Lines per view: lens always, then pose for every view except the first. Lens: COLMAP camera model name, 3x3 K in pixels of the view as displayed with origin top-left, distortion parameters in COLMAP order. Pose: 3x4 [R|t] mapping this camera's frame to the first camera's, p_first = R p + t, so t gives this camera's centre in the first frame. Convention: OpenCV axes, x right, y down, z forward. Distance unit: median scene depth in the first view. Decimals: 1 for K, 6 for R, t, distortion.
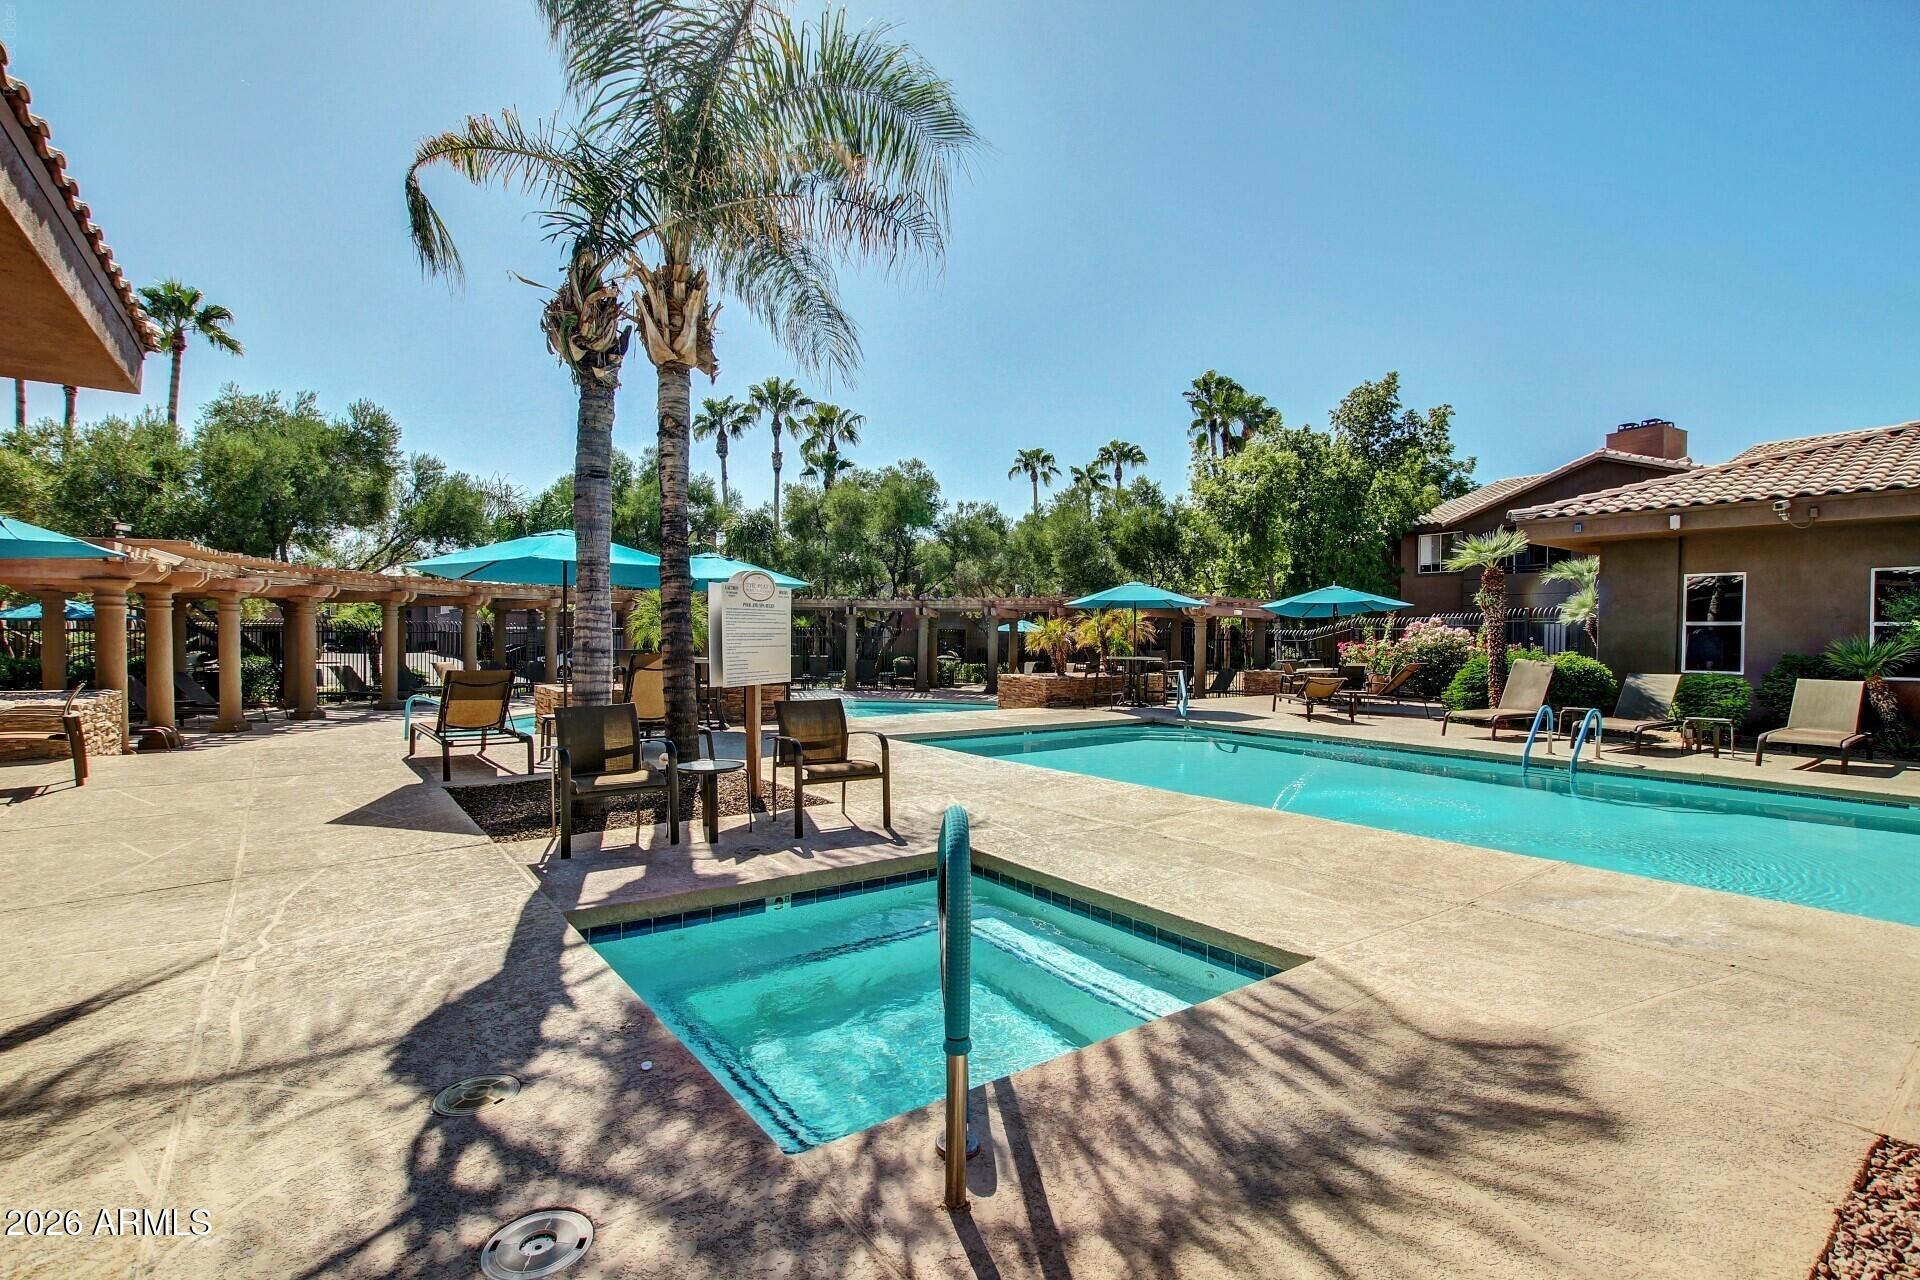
lens RADIAL K [[911.8, 0, 955.0], [0, 911.8, 631.3], [0, 0, 1]] dist [-0.027457, 0.000586]
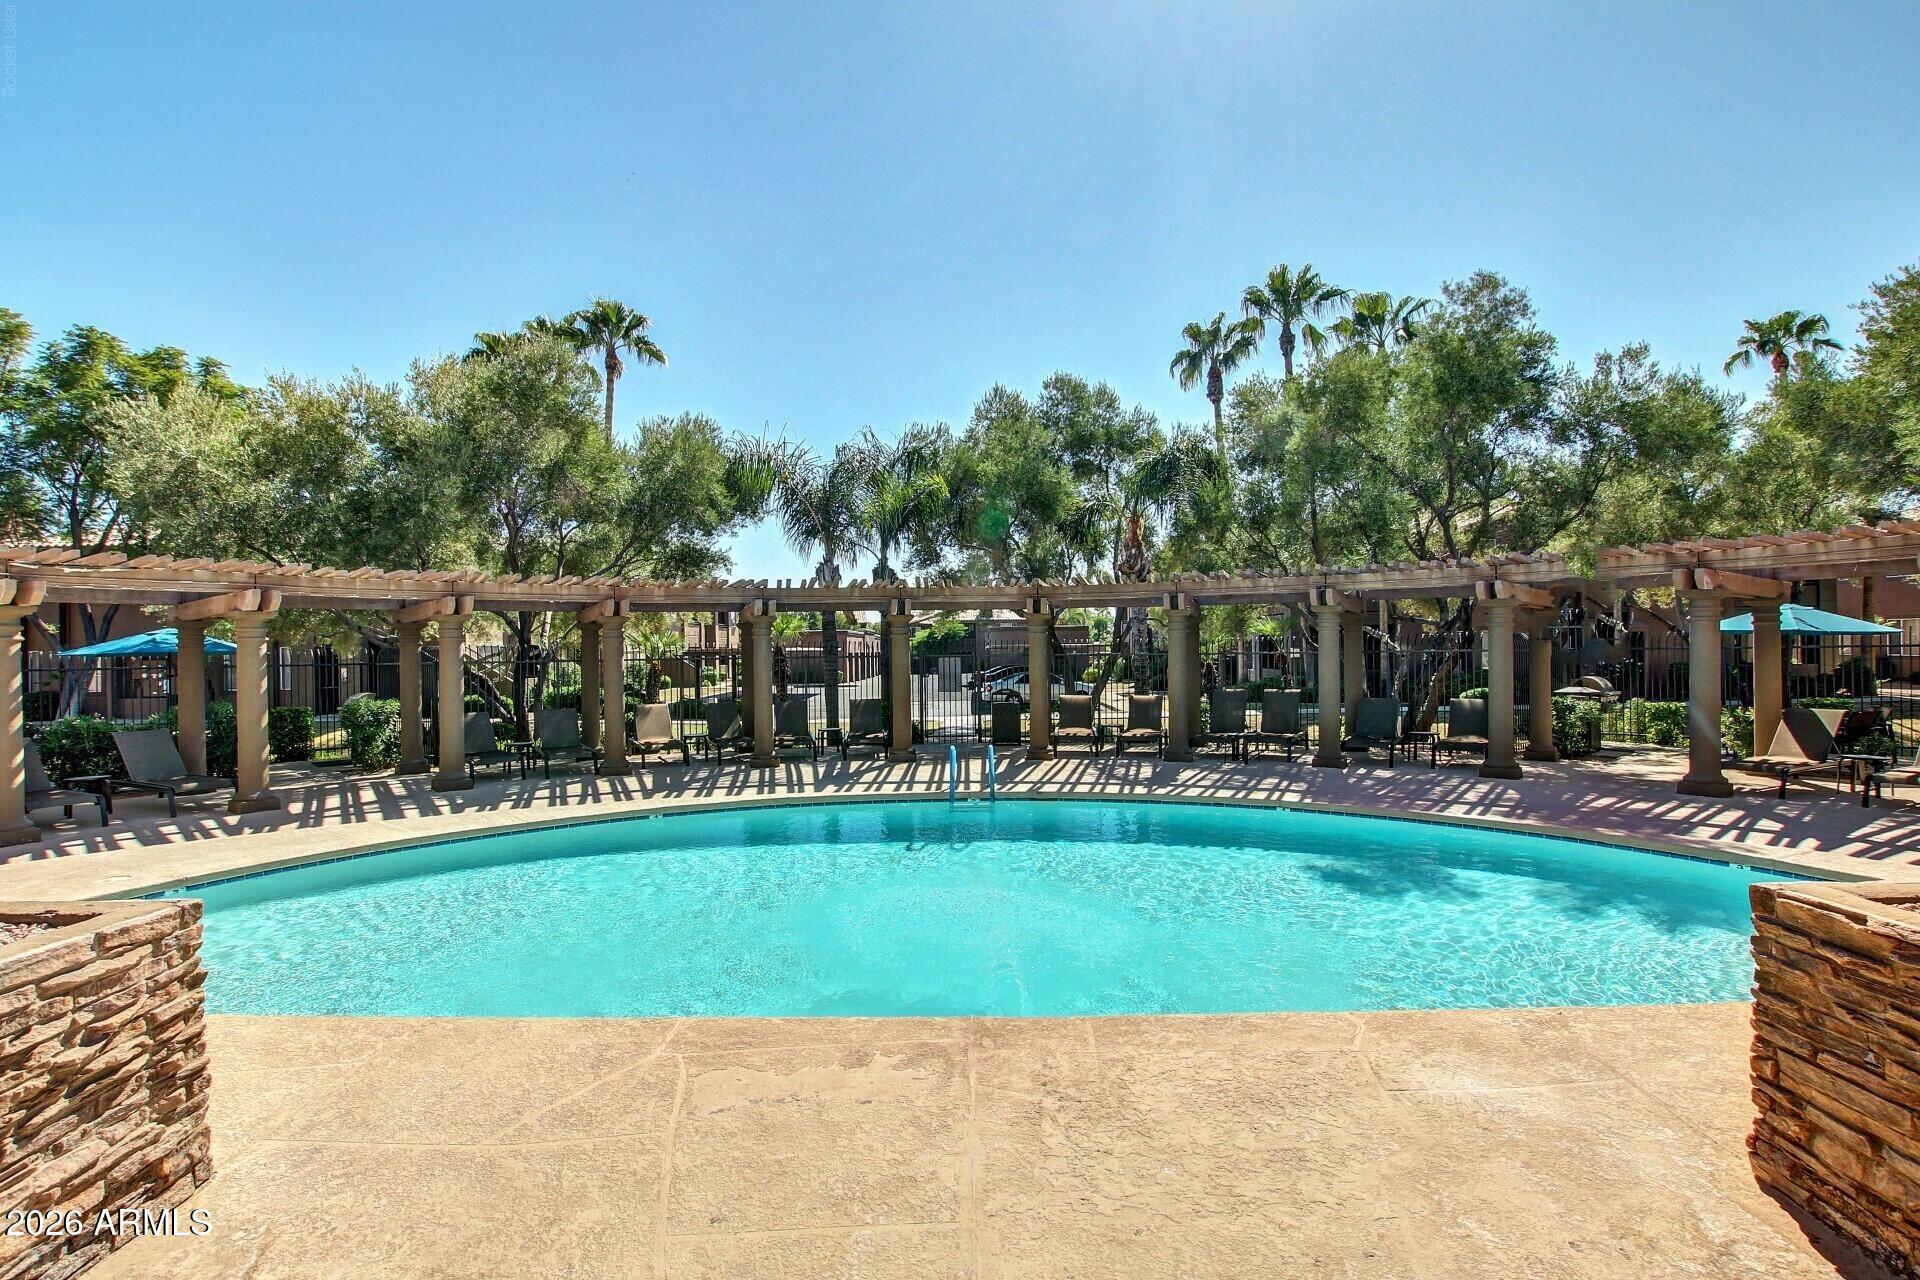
lens RADIAL K [[911.8, 0, 964.3], [0, 911.8, 643.8], [0, 0, 1]] dist [-0.027457, 0.000586]
pose [[0.796697, -0.026681, -0.603790, 0.017193], [0.025410, 0.999620, -0.010644, 0.001247], [0.603845, -0.006863, 0.797072, 0.421604]]
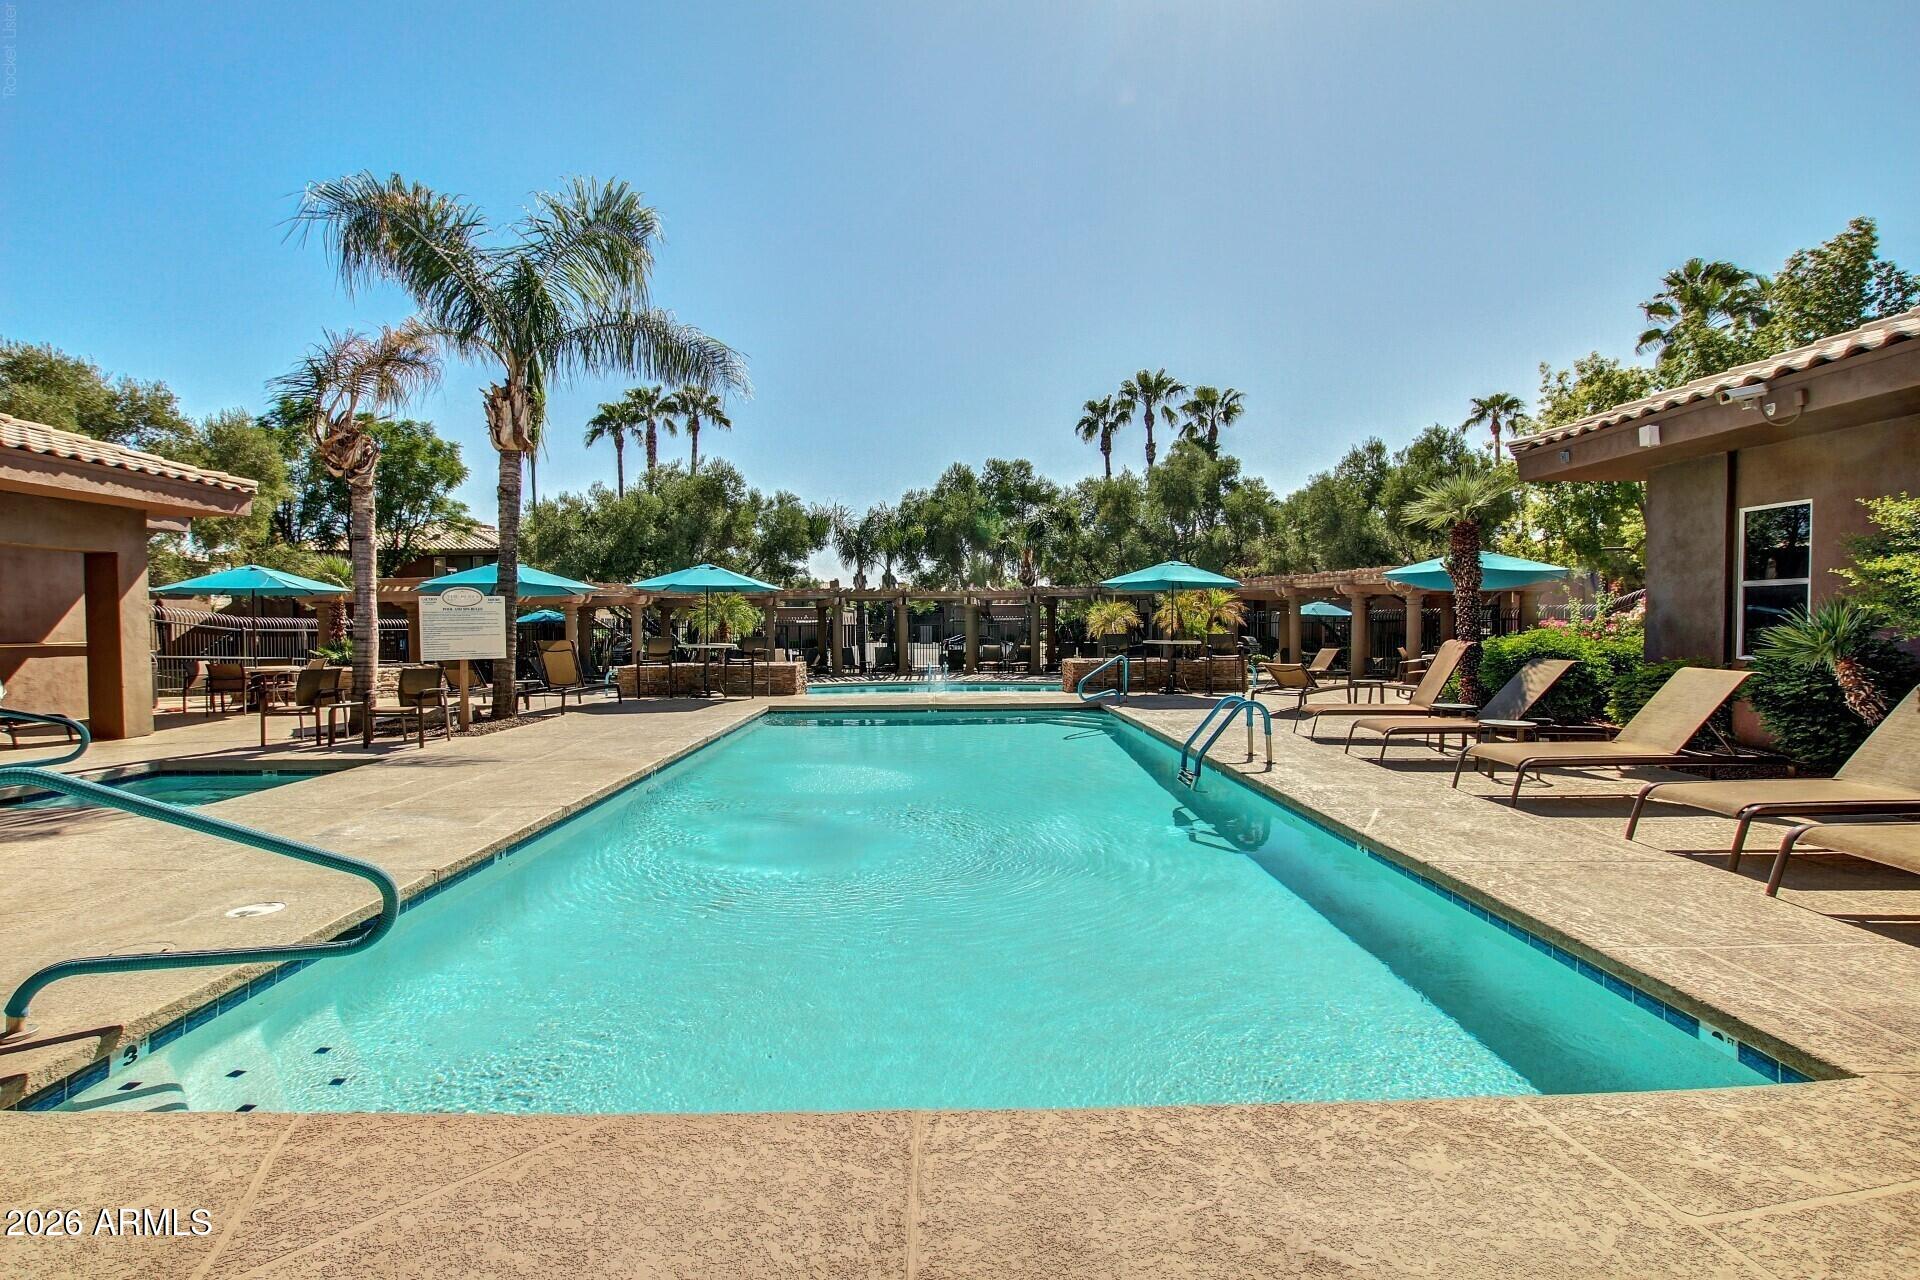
lens RADIAL K [[911.8, 0, 955.9], [0, 911.8, 646.2], [0, 0, 1]] dist [-0.027457, 0.000586]
pose [[0.811438, -0.004771, -0.584419, 0.294163], [0.021783, 0.999519, 0.022085, 0.004106], [0.584032, -0.030651, 0.811152, 0.053565]]
